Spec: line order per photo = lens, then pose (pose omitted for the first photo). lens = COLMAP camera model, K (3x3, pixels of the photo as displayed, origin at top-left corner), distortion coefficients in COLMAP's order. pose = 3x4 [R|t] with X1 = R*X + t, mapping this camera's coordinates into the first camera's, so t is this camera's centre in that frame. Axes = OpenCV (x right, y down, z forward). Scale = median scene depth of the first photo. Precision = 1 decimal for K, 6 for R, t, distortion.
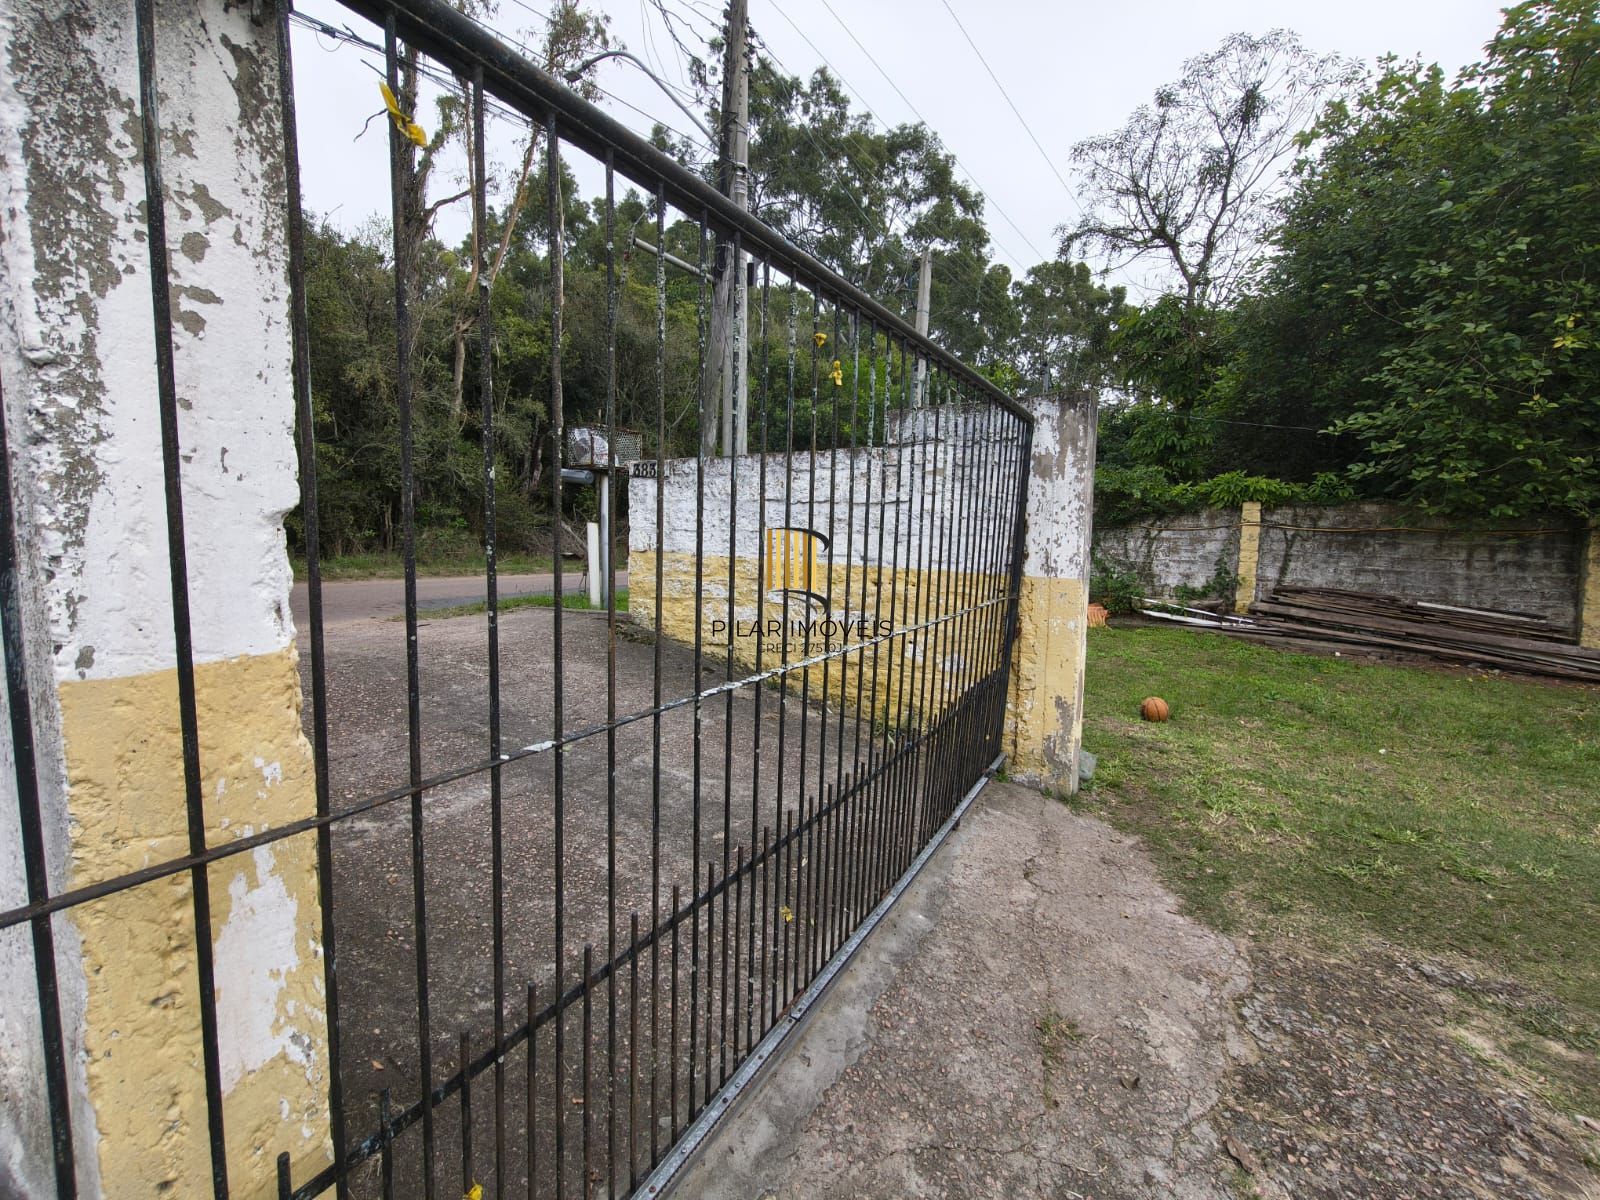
lens RADIAL K [[753.3, 0, 808.5], [0, 753.3, 603.5], [0, 0, 1]] dist [0.001602, 0.001226]
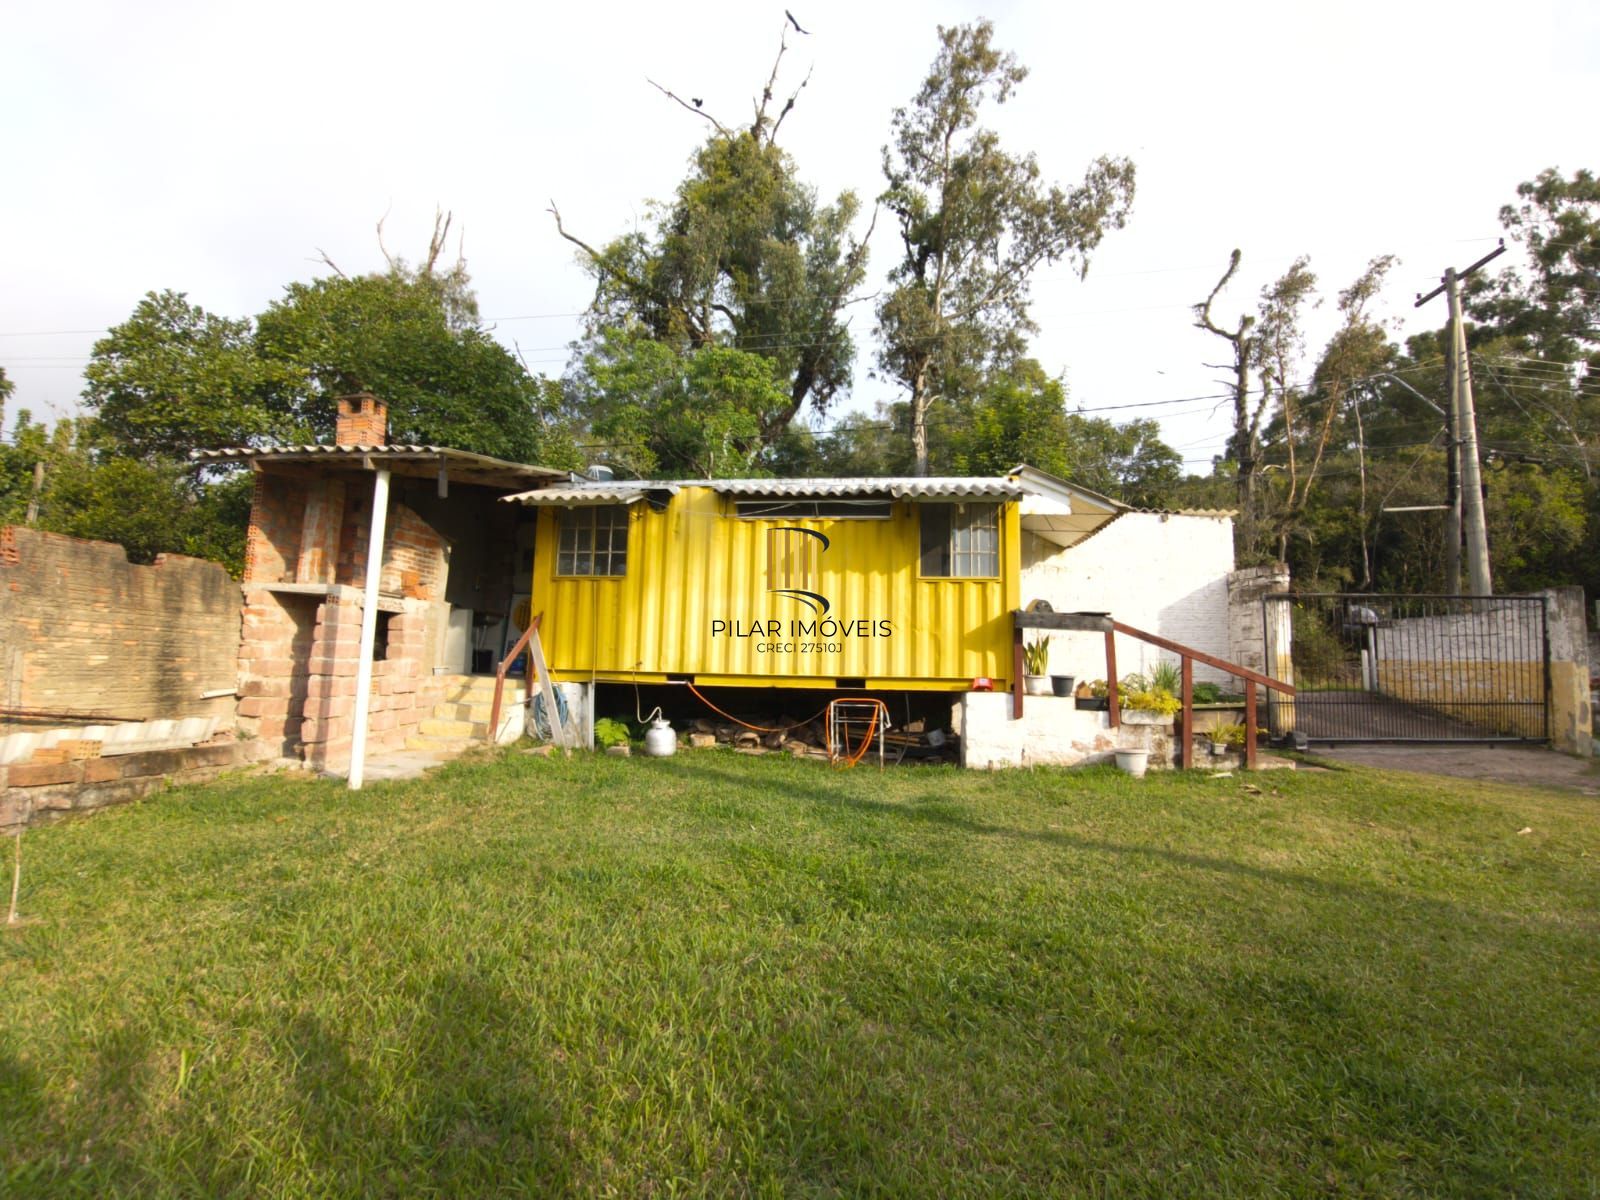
lens RADIAL K [[753.3, 0, 808.5], [0, 753.3, 603.5], [0, 0, 1]] dist [0.001602, 0.001226]
pose [[0.548282, -0.104683, -0.829716, 0.921499], [-0.050374, 0.986199, -0.157714, 0.257181], [0.834775, 0.128267, 0.535442, -2.110975]]
